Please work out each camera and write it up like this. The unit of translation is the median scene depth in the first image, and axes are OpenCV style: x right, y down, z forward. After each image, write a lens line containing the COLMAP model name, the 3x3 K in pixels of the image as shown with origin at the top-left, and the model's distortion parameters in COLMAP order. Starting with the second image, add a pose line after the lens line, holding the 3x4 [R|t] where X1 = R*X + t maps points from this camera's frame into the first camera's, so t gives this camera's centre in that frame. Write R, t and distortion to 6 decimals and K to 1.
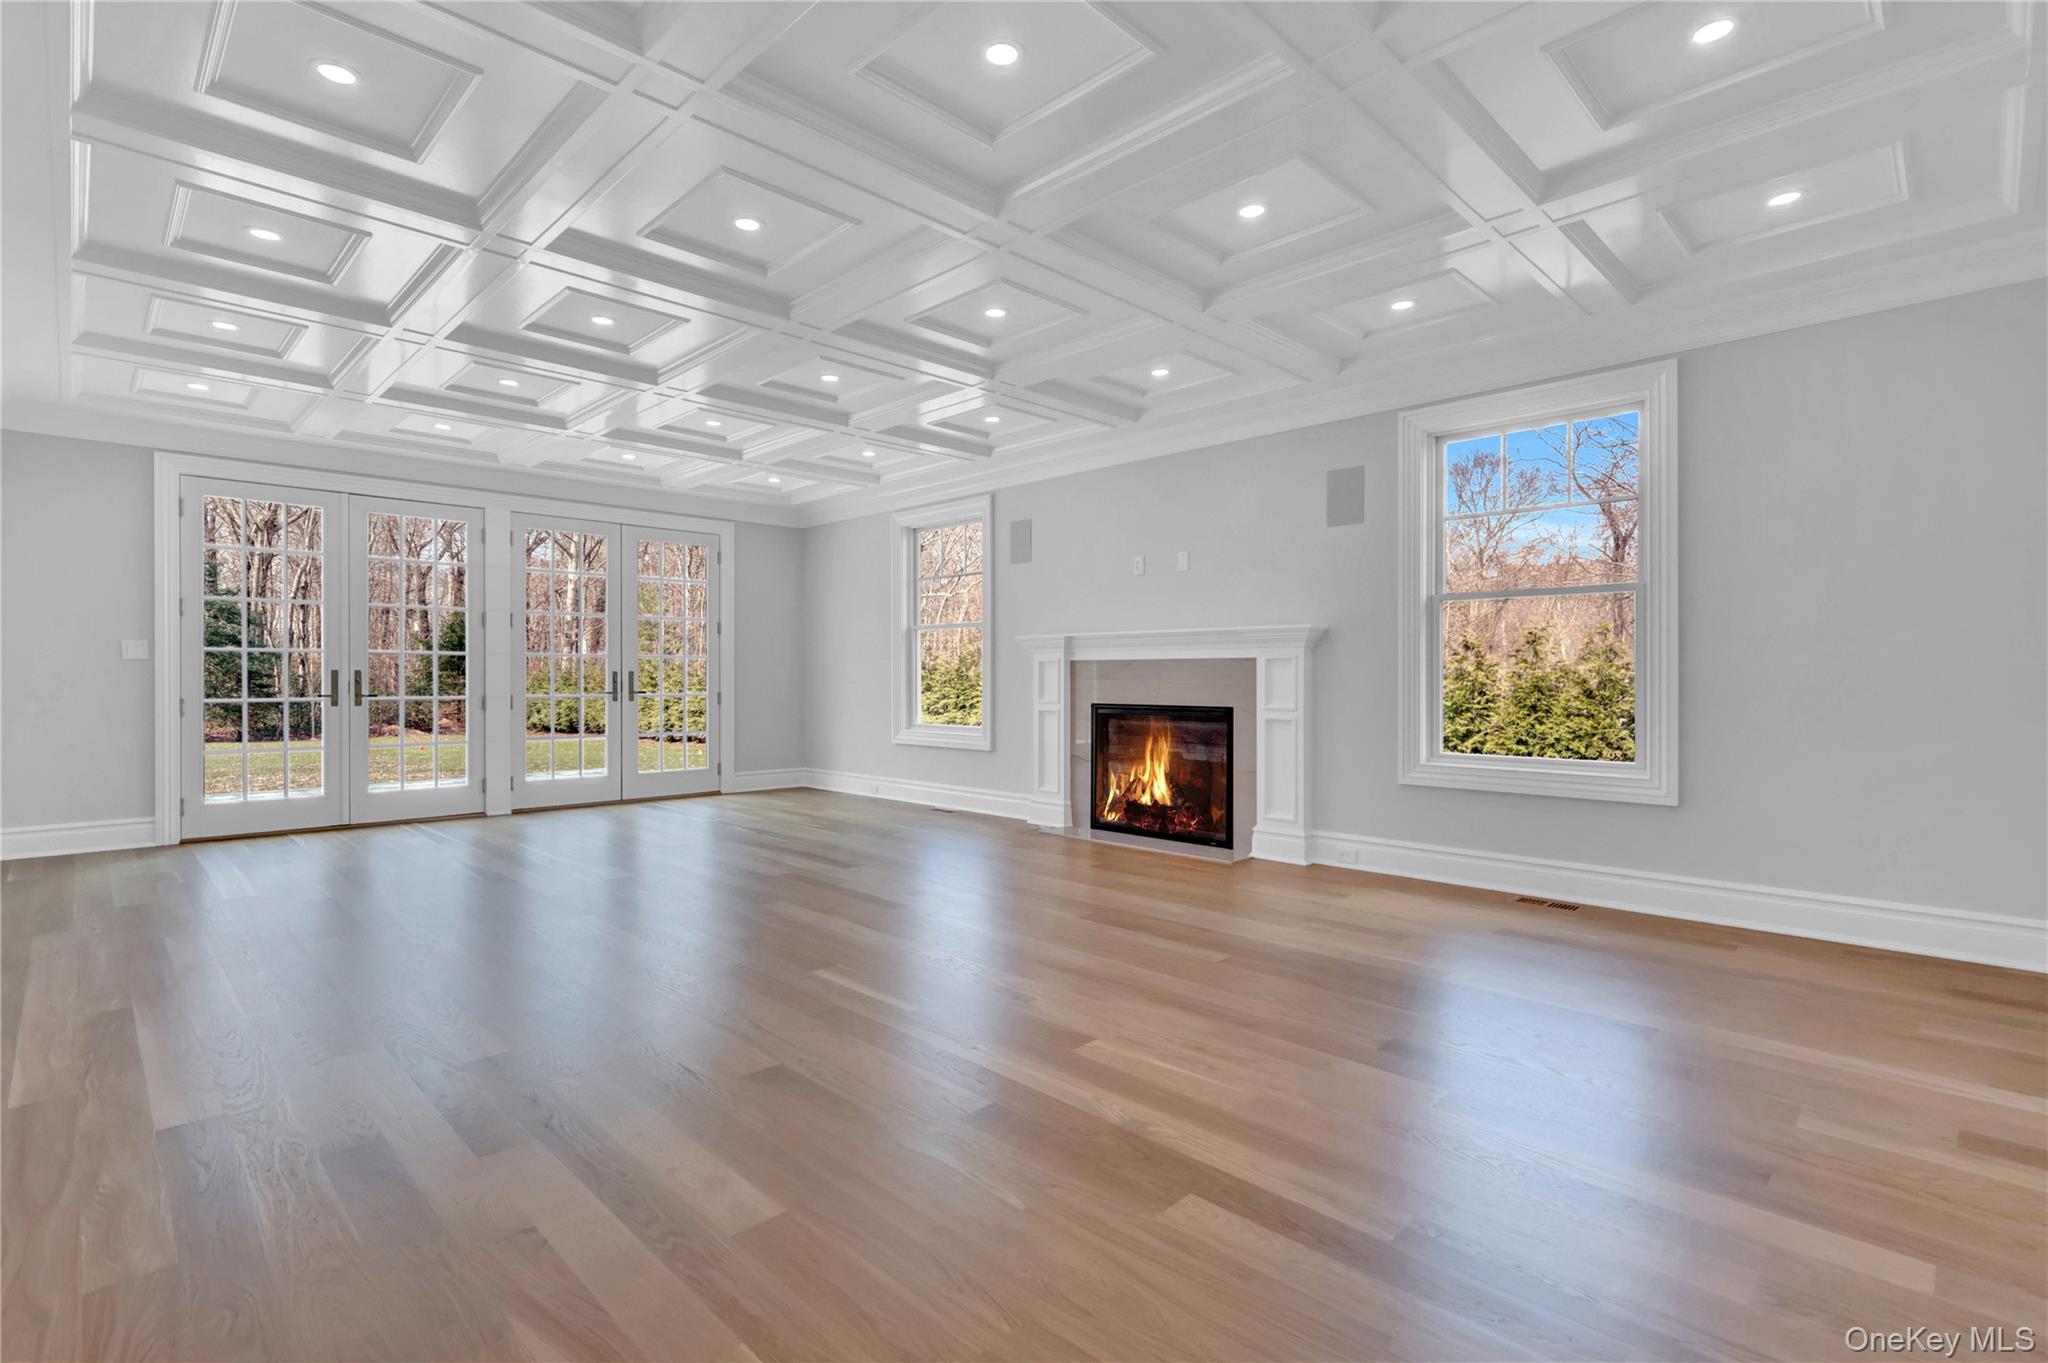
lens RADIAL K [[950.6, 0, 1018.5], [0, 950.6, 648.2], [0, 0, 1]] dist [-0.000416, -0.000550]
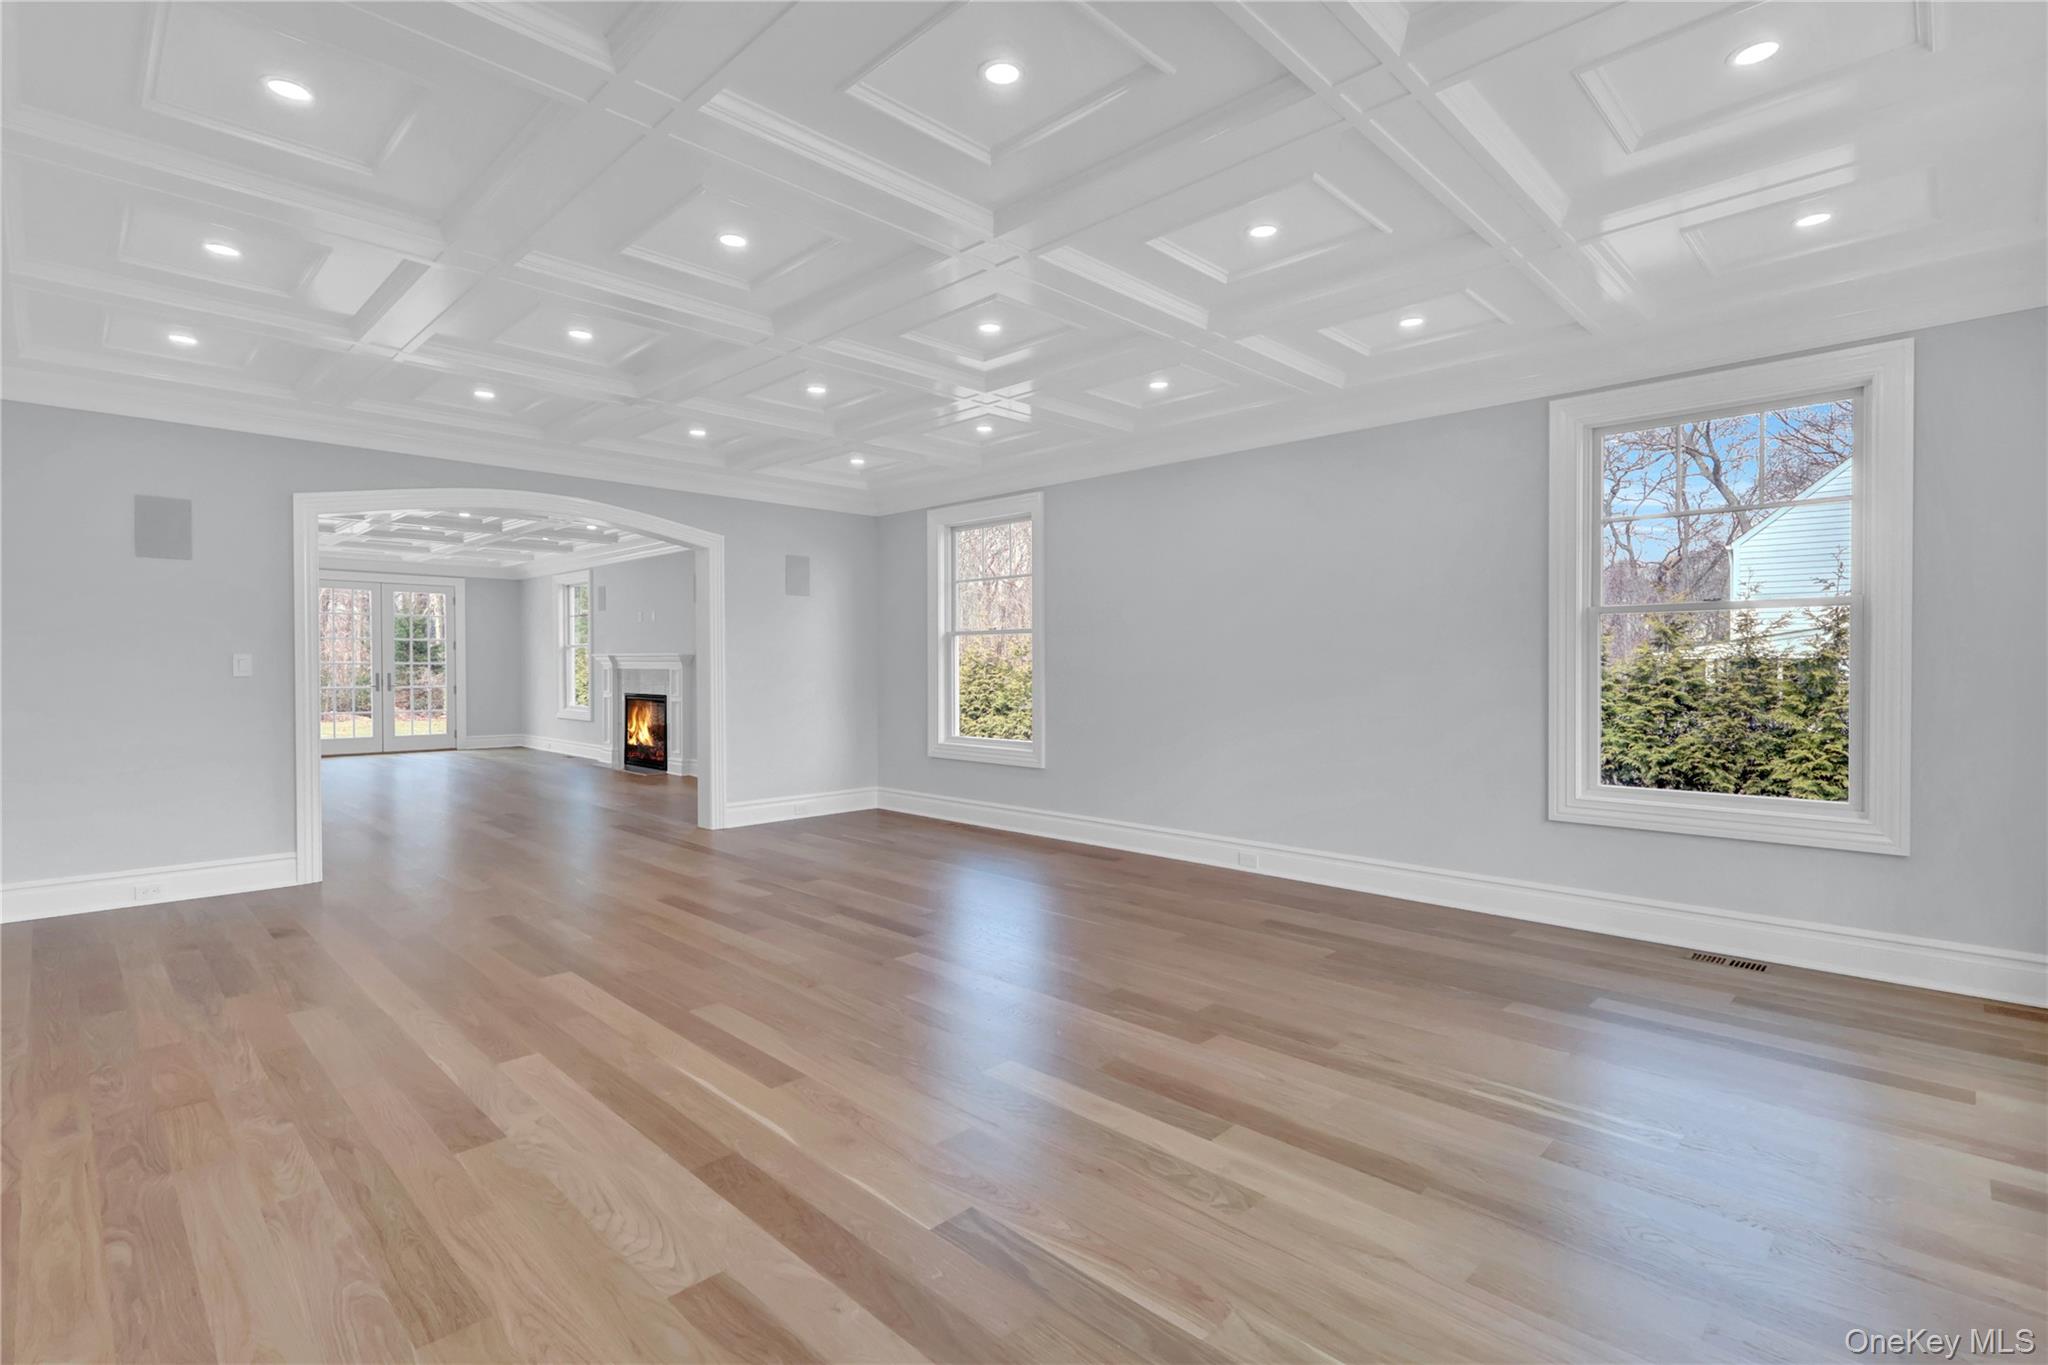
lens RADIAL K [[950.6, 0, 1042.9], [0, 950.6, 683.5], [0, 0, 1]] dist [-0.000416, -0.000550]
pose [[0.999537, 0.003099, 0.030254, 0.665346], [-0.004163, 0.999372, 0.035198, -0.019177], [-0.030126, -0.035308, 0.998922, -0.670423]]
